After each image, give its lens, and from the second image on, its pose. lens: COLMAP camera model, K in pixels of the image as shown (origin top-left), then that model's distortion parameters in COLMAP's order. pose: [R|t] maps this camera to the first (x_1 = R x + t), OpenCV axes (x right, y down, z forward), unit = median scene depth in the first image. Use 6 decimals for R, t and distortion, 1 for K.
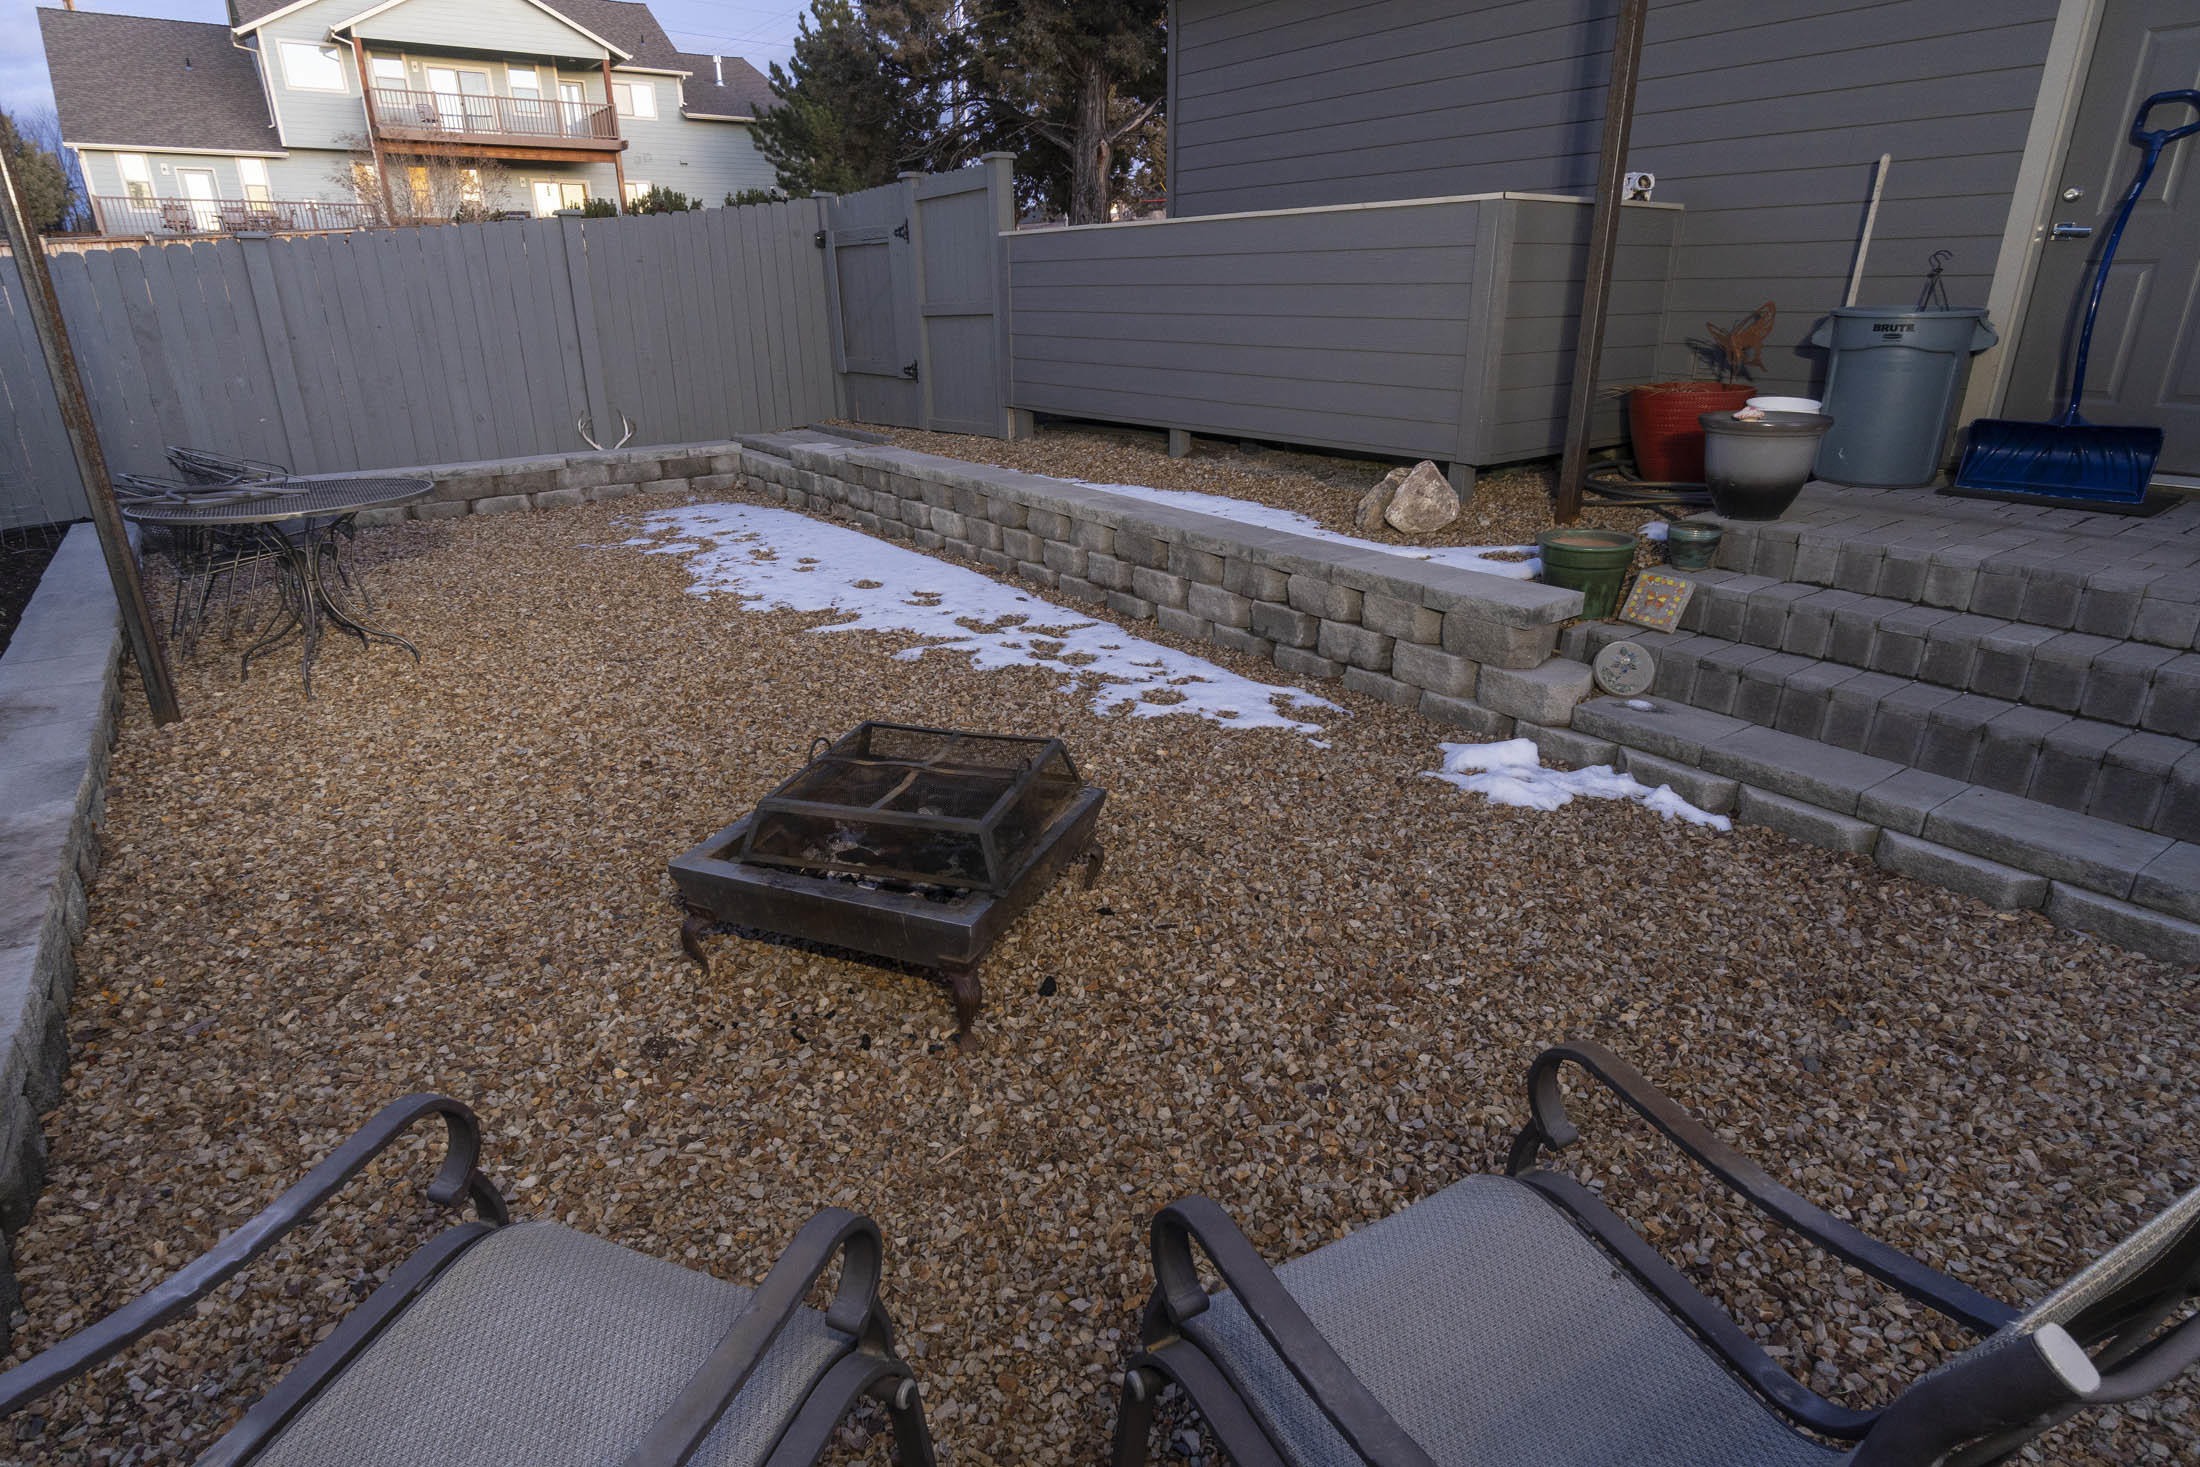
lens RADIAL K [[1214.5, 0, 1100.0], [0, 1214.5, 733.5], [0, 0, 1]] dist [-0.000427, -0.000034]
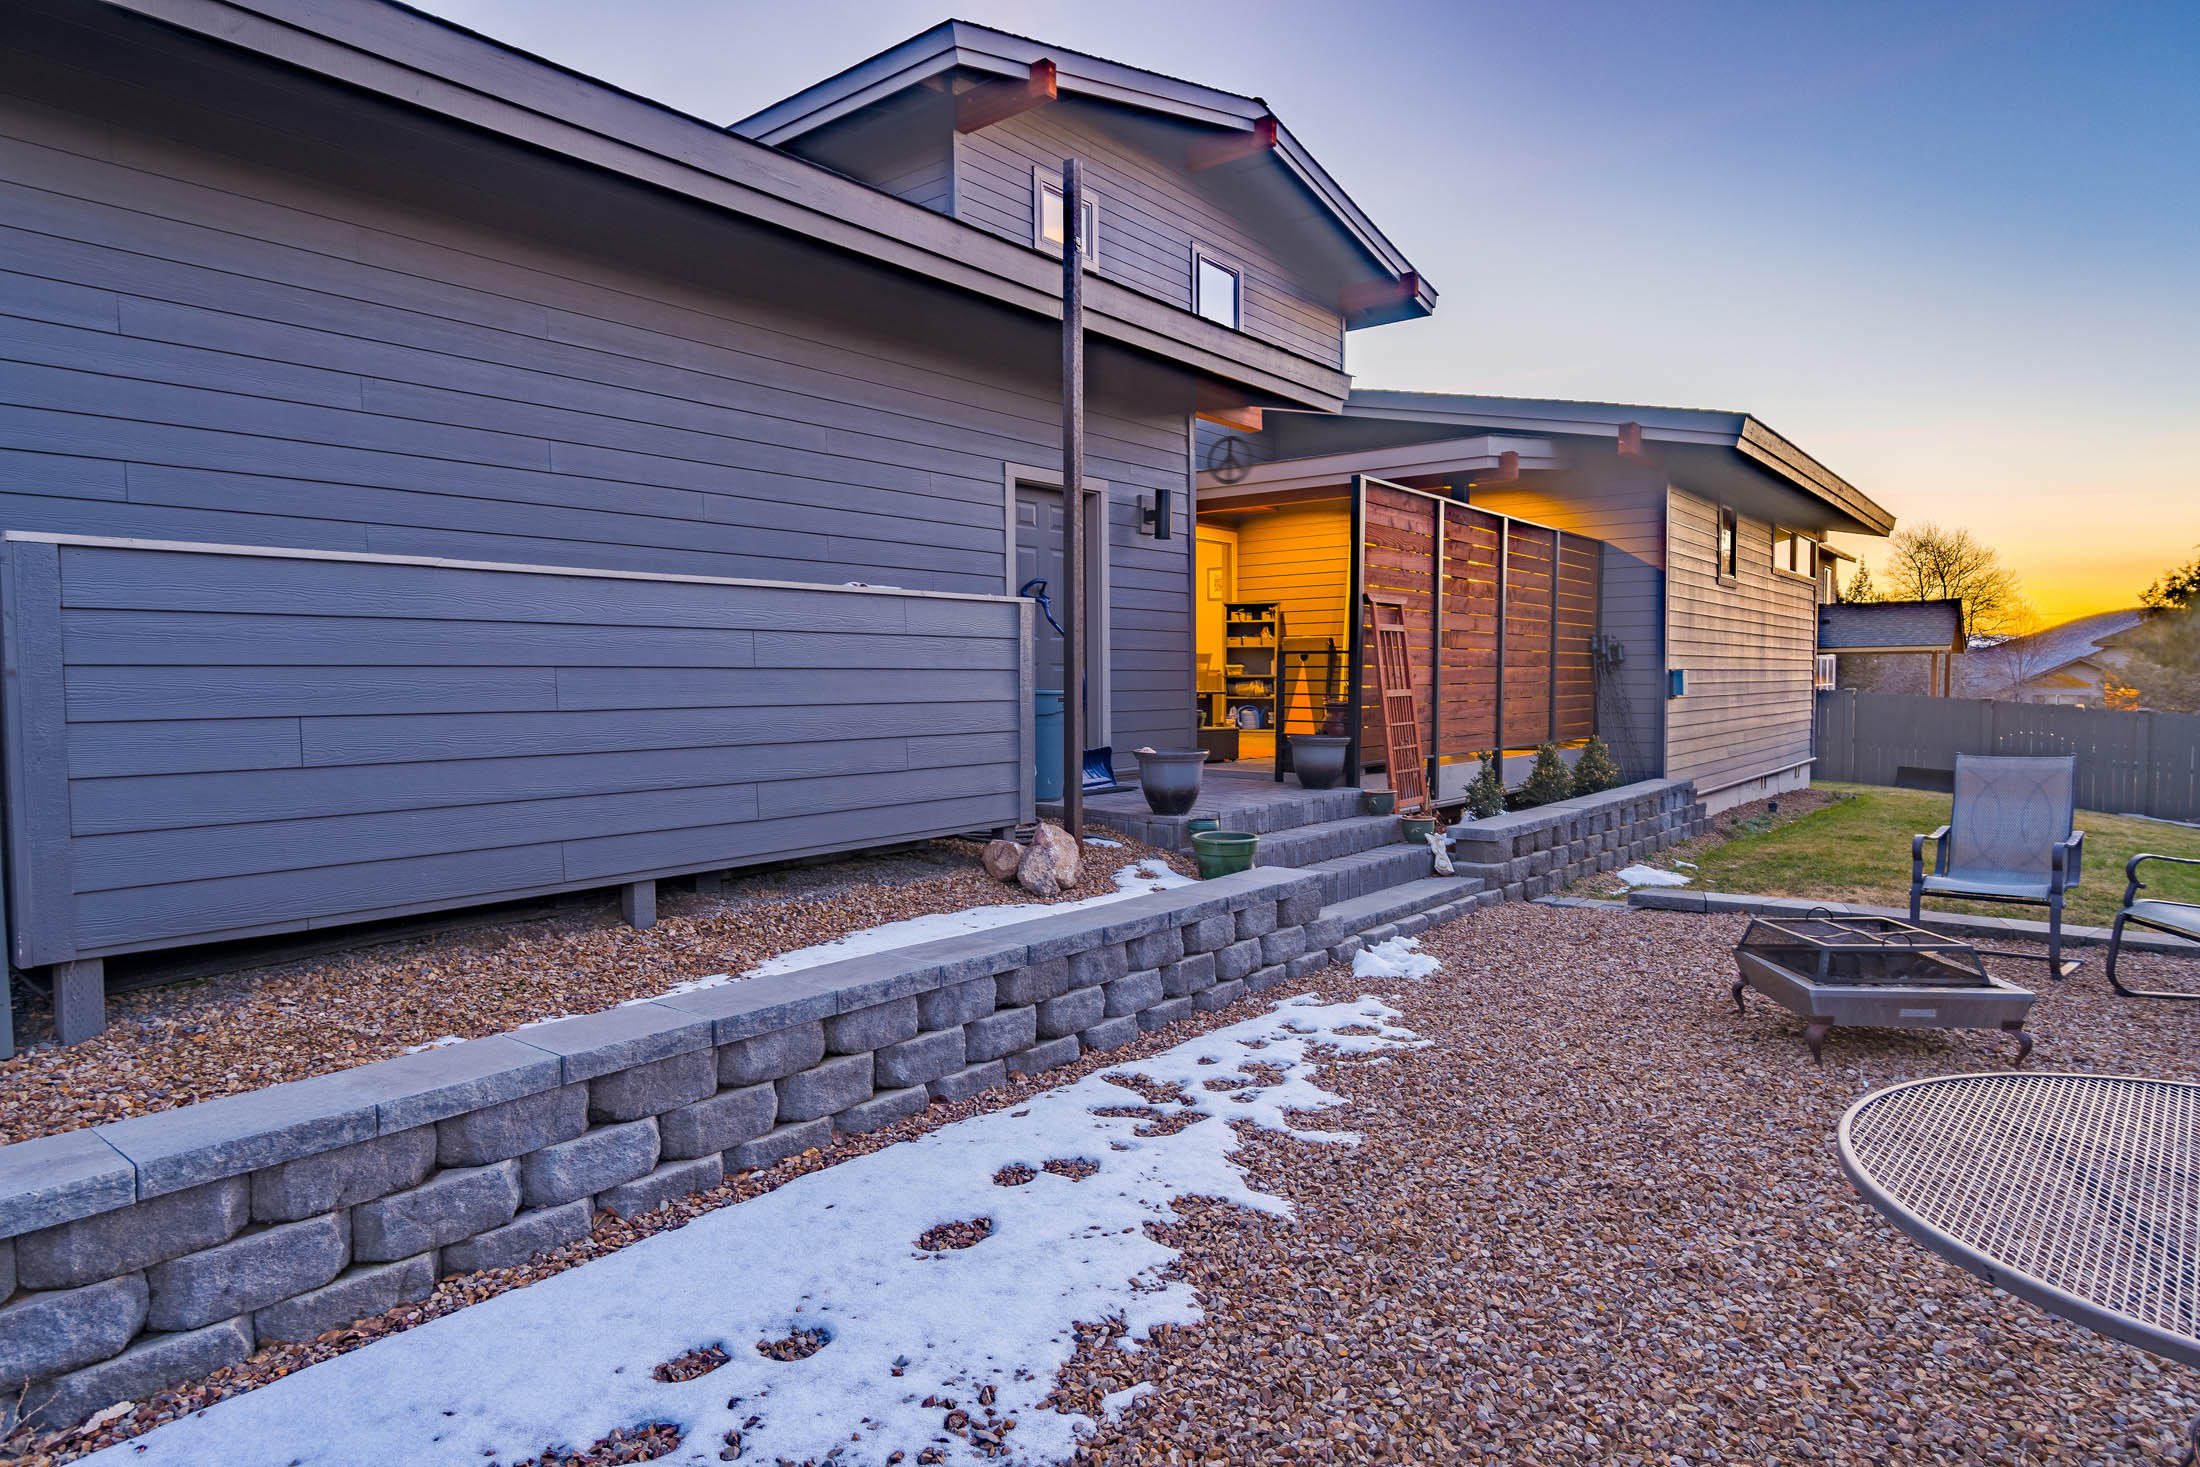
lens RADIAL K [[1240.5, 0, 1100.0], [0, 1240.5, 733.5], [0, 0, 1]] dist [0.000213, 0.000007]
pose [[-0.245695, -0.029846, 0.968888, -0.786981], [0.350532, 0.929149, 0.117512, -0.401472], [-0.903748, 0.368499, -0.217825, 1.141333]]
